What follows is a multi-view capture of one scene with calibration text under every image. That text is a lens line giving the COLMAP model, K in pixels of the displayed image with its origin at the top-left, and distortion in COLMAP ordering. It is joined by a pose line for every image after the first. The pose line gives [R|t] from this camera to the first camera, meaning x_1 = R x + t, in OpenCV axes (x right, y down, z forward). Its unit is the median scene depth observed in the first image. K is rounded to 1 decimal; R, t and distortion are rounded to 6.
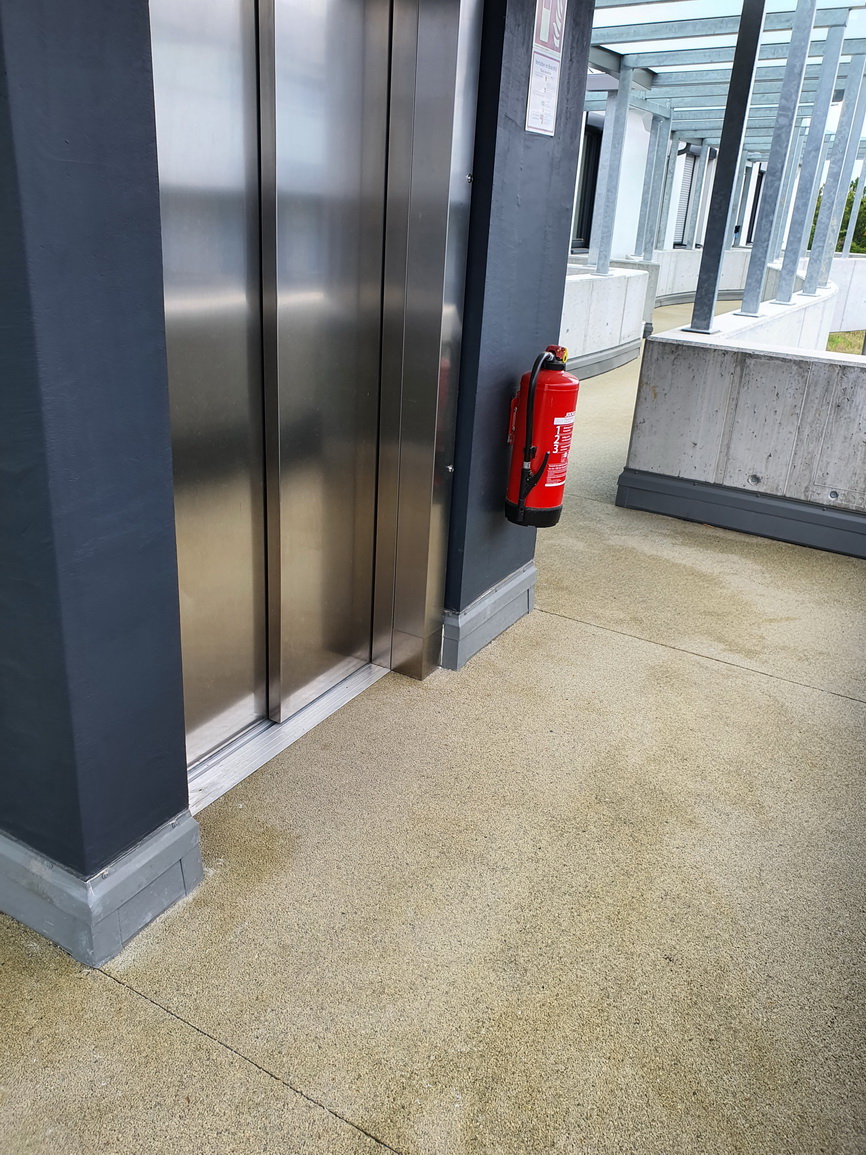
lens RADIAL K [[878.3, 0, 401.6], [0, 878.3, 578.8], [0, 0, 1]] dist [0.009140, 0.002179]
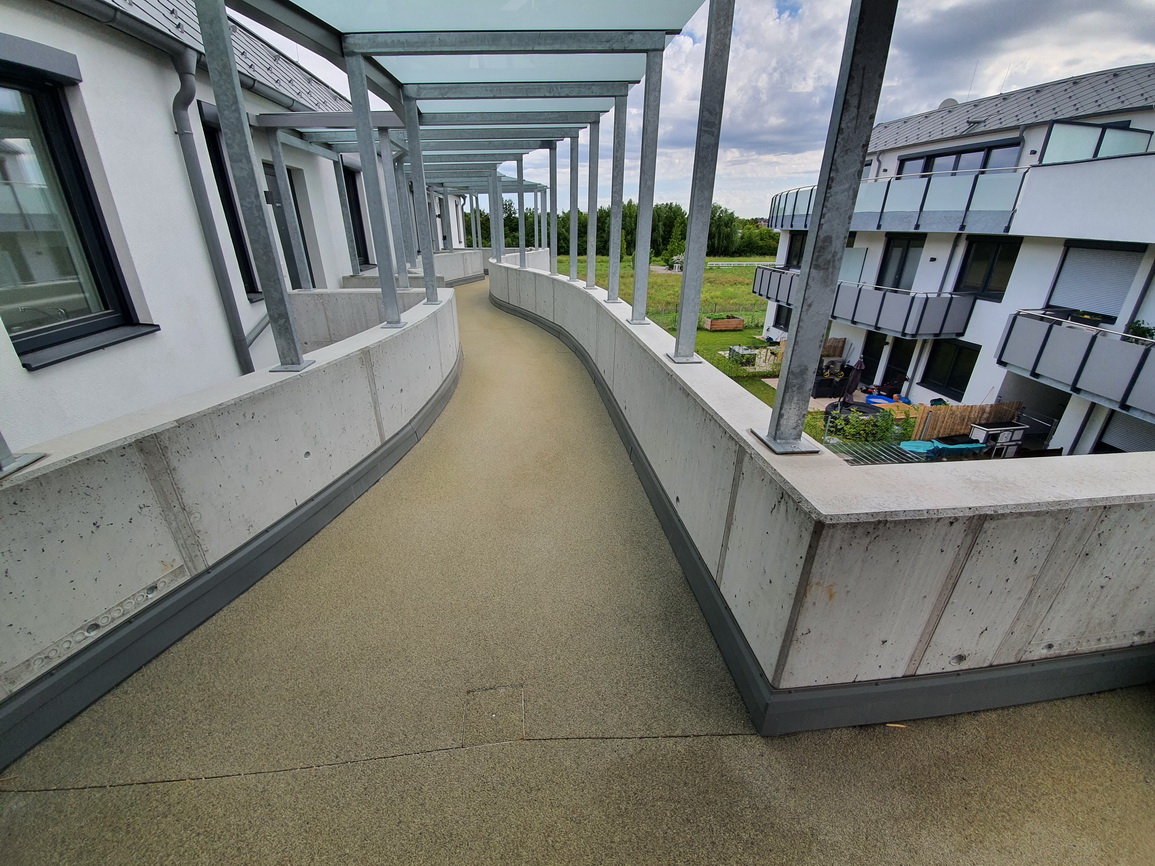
lens RADIAL K [[465.5, 0, 551.6], [0, 465.5, 434.9], [0, 0, 1]] dist [0.000418, 0.000036]
pose [[0.804355, -0.291806, 0.517554, 0.010873], [0.274481, 0.955060, 0.111897, -0.405704], [-0.526947, 0.052054, 0.848302, 0.849602]]
